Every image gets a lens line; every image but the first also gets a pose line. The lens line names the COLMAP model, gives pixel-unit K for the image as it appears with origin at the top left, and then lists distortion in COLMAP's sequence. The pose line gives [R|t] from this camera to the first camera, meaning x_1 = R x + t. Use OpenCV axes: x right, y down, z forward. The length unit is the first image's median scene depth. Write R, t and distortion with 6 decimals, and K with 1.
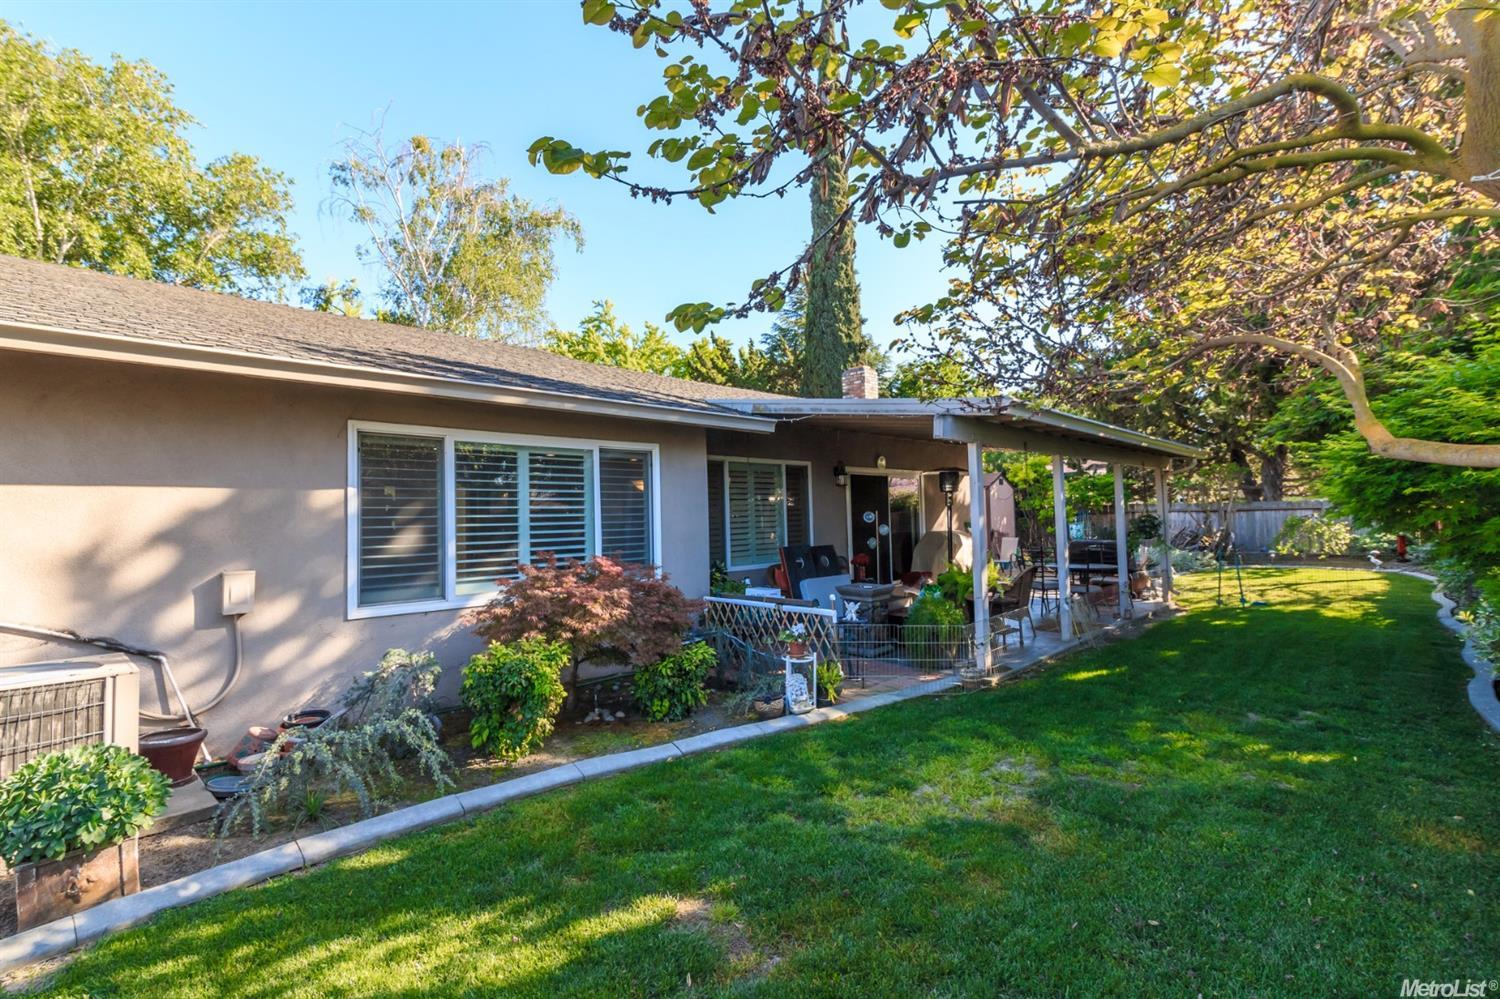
lens RADIAL K [[685.9, 0, 729.6], [0, 685.9, 479.8], [0, 0, 1]] dist [0.001421, 0.000204]
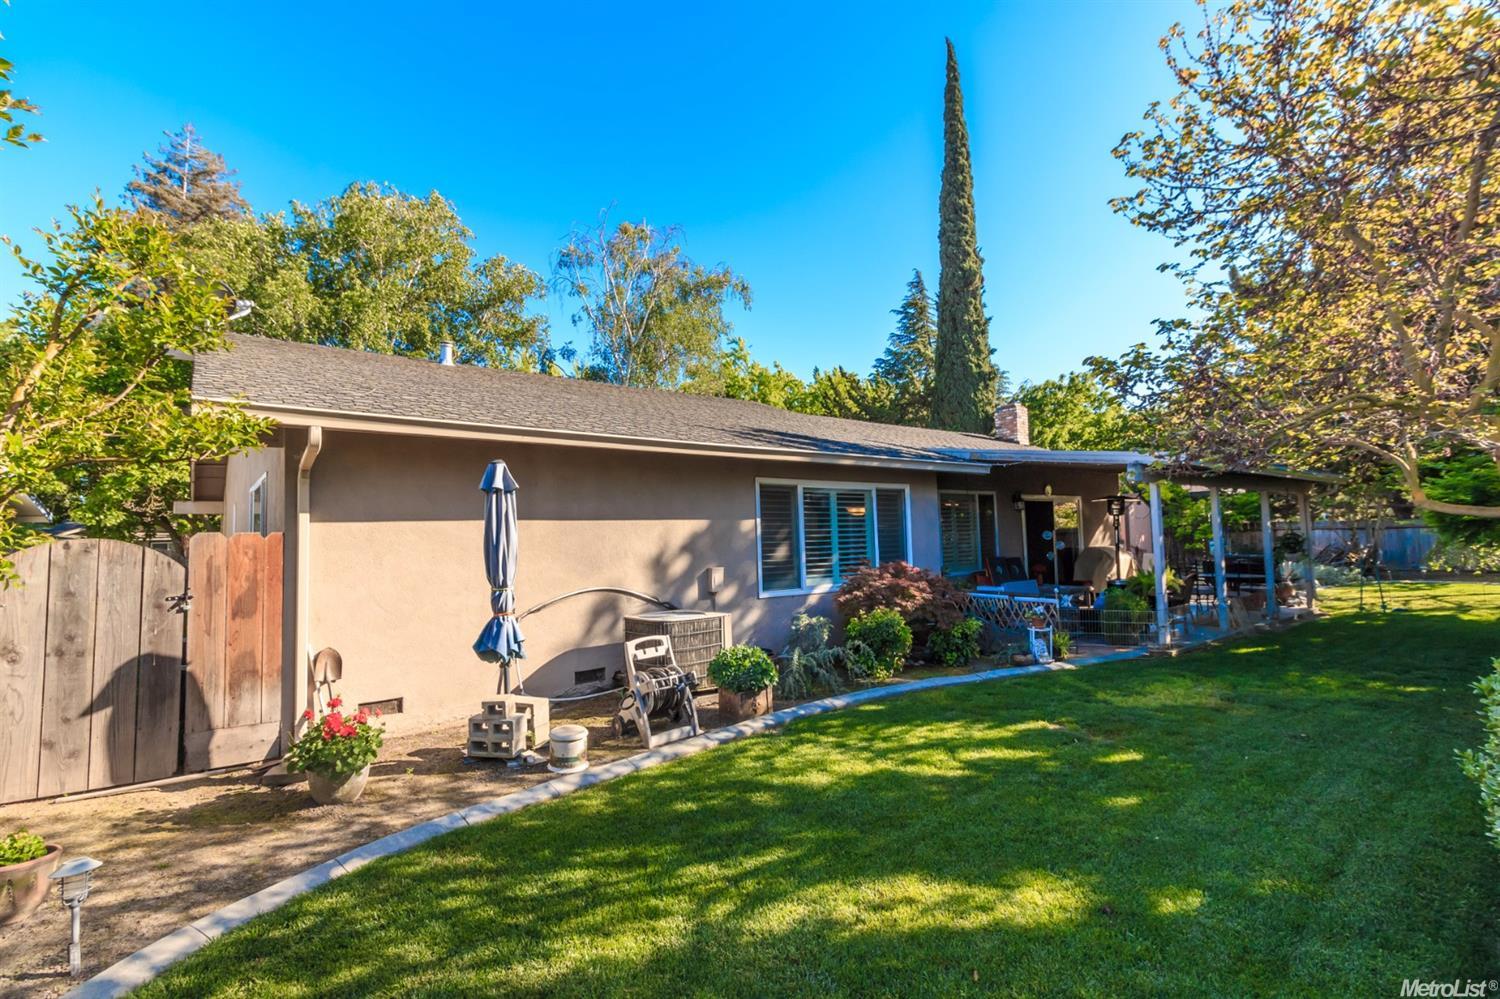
lens RADIAL K [[684.4, 0, 716.2], [0, 684.4, 497.4], [0, 0, 1]] dist [-0.003031, -0.000291]
pose [[0.988872, -0.010258, -0.148417, -0.186679], [0.010211, 0.999947, -0.001080, -0.017820], [0.148420, -0.000448, 0.988924, -0.293969]]
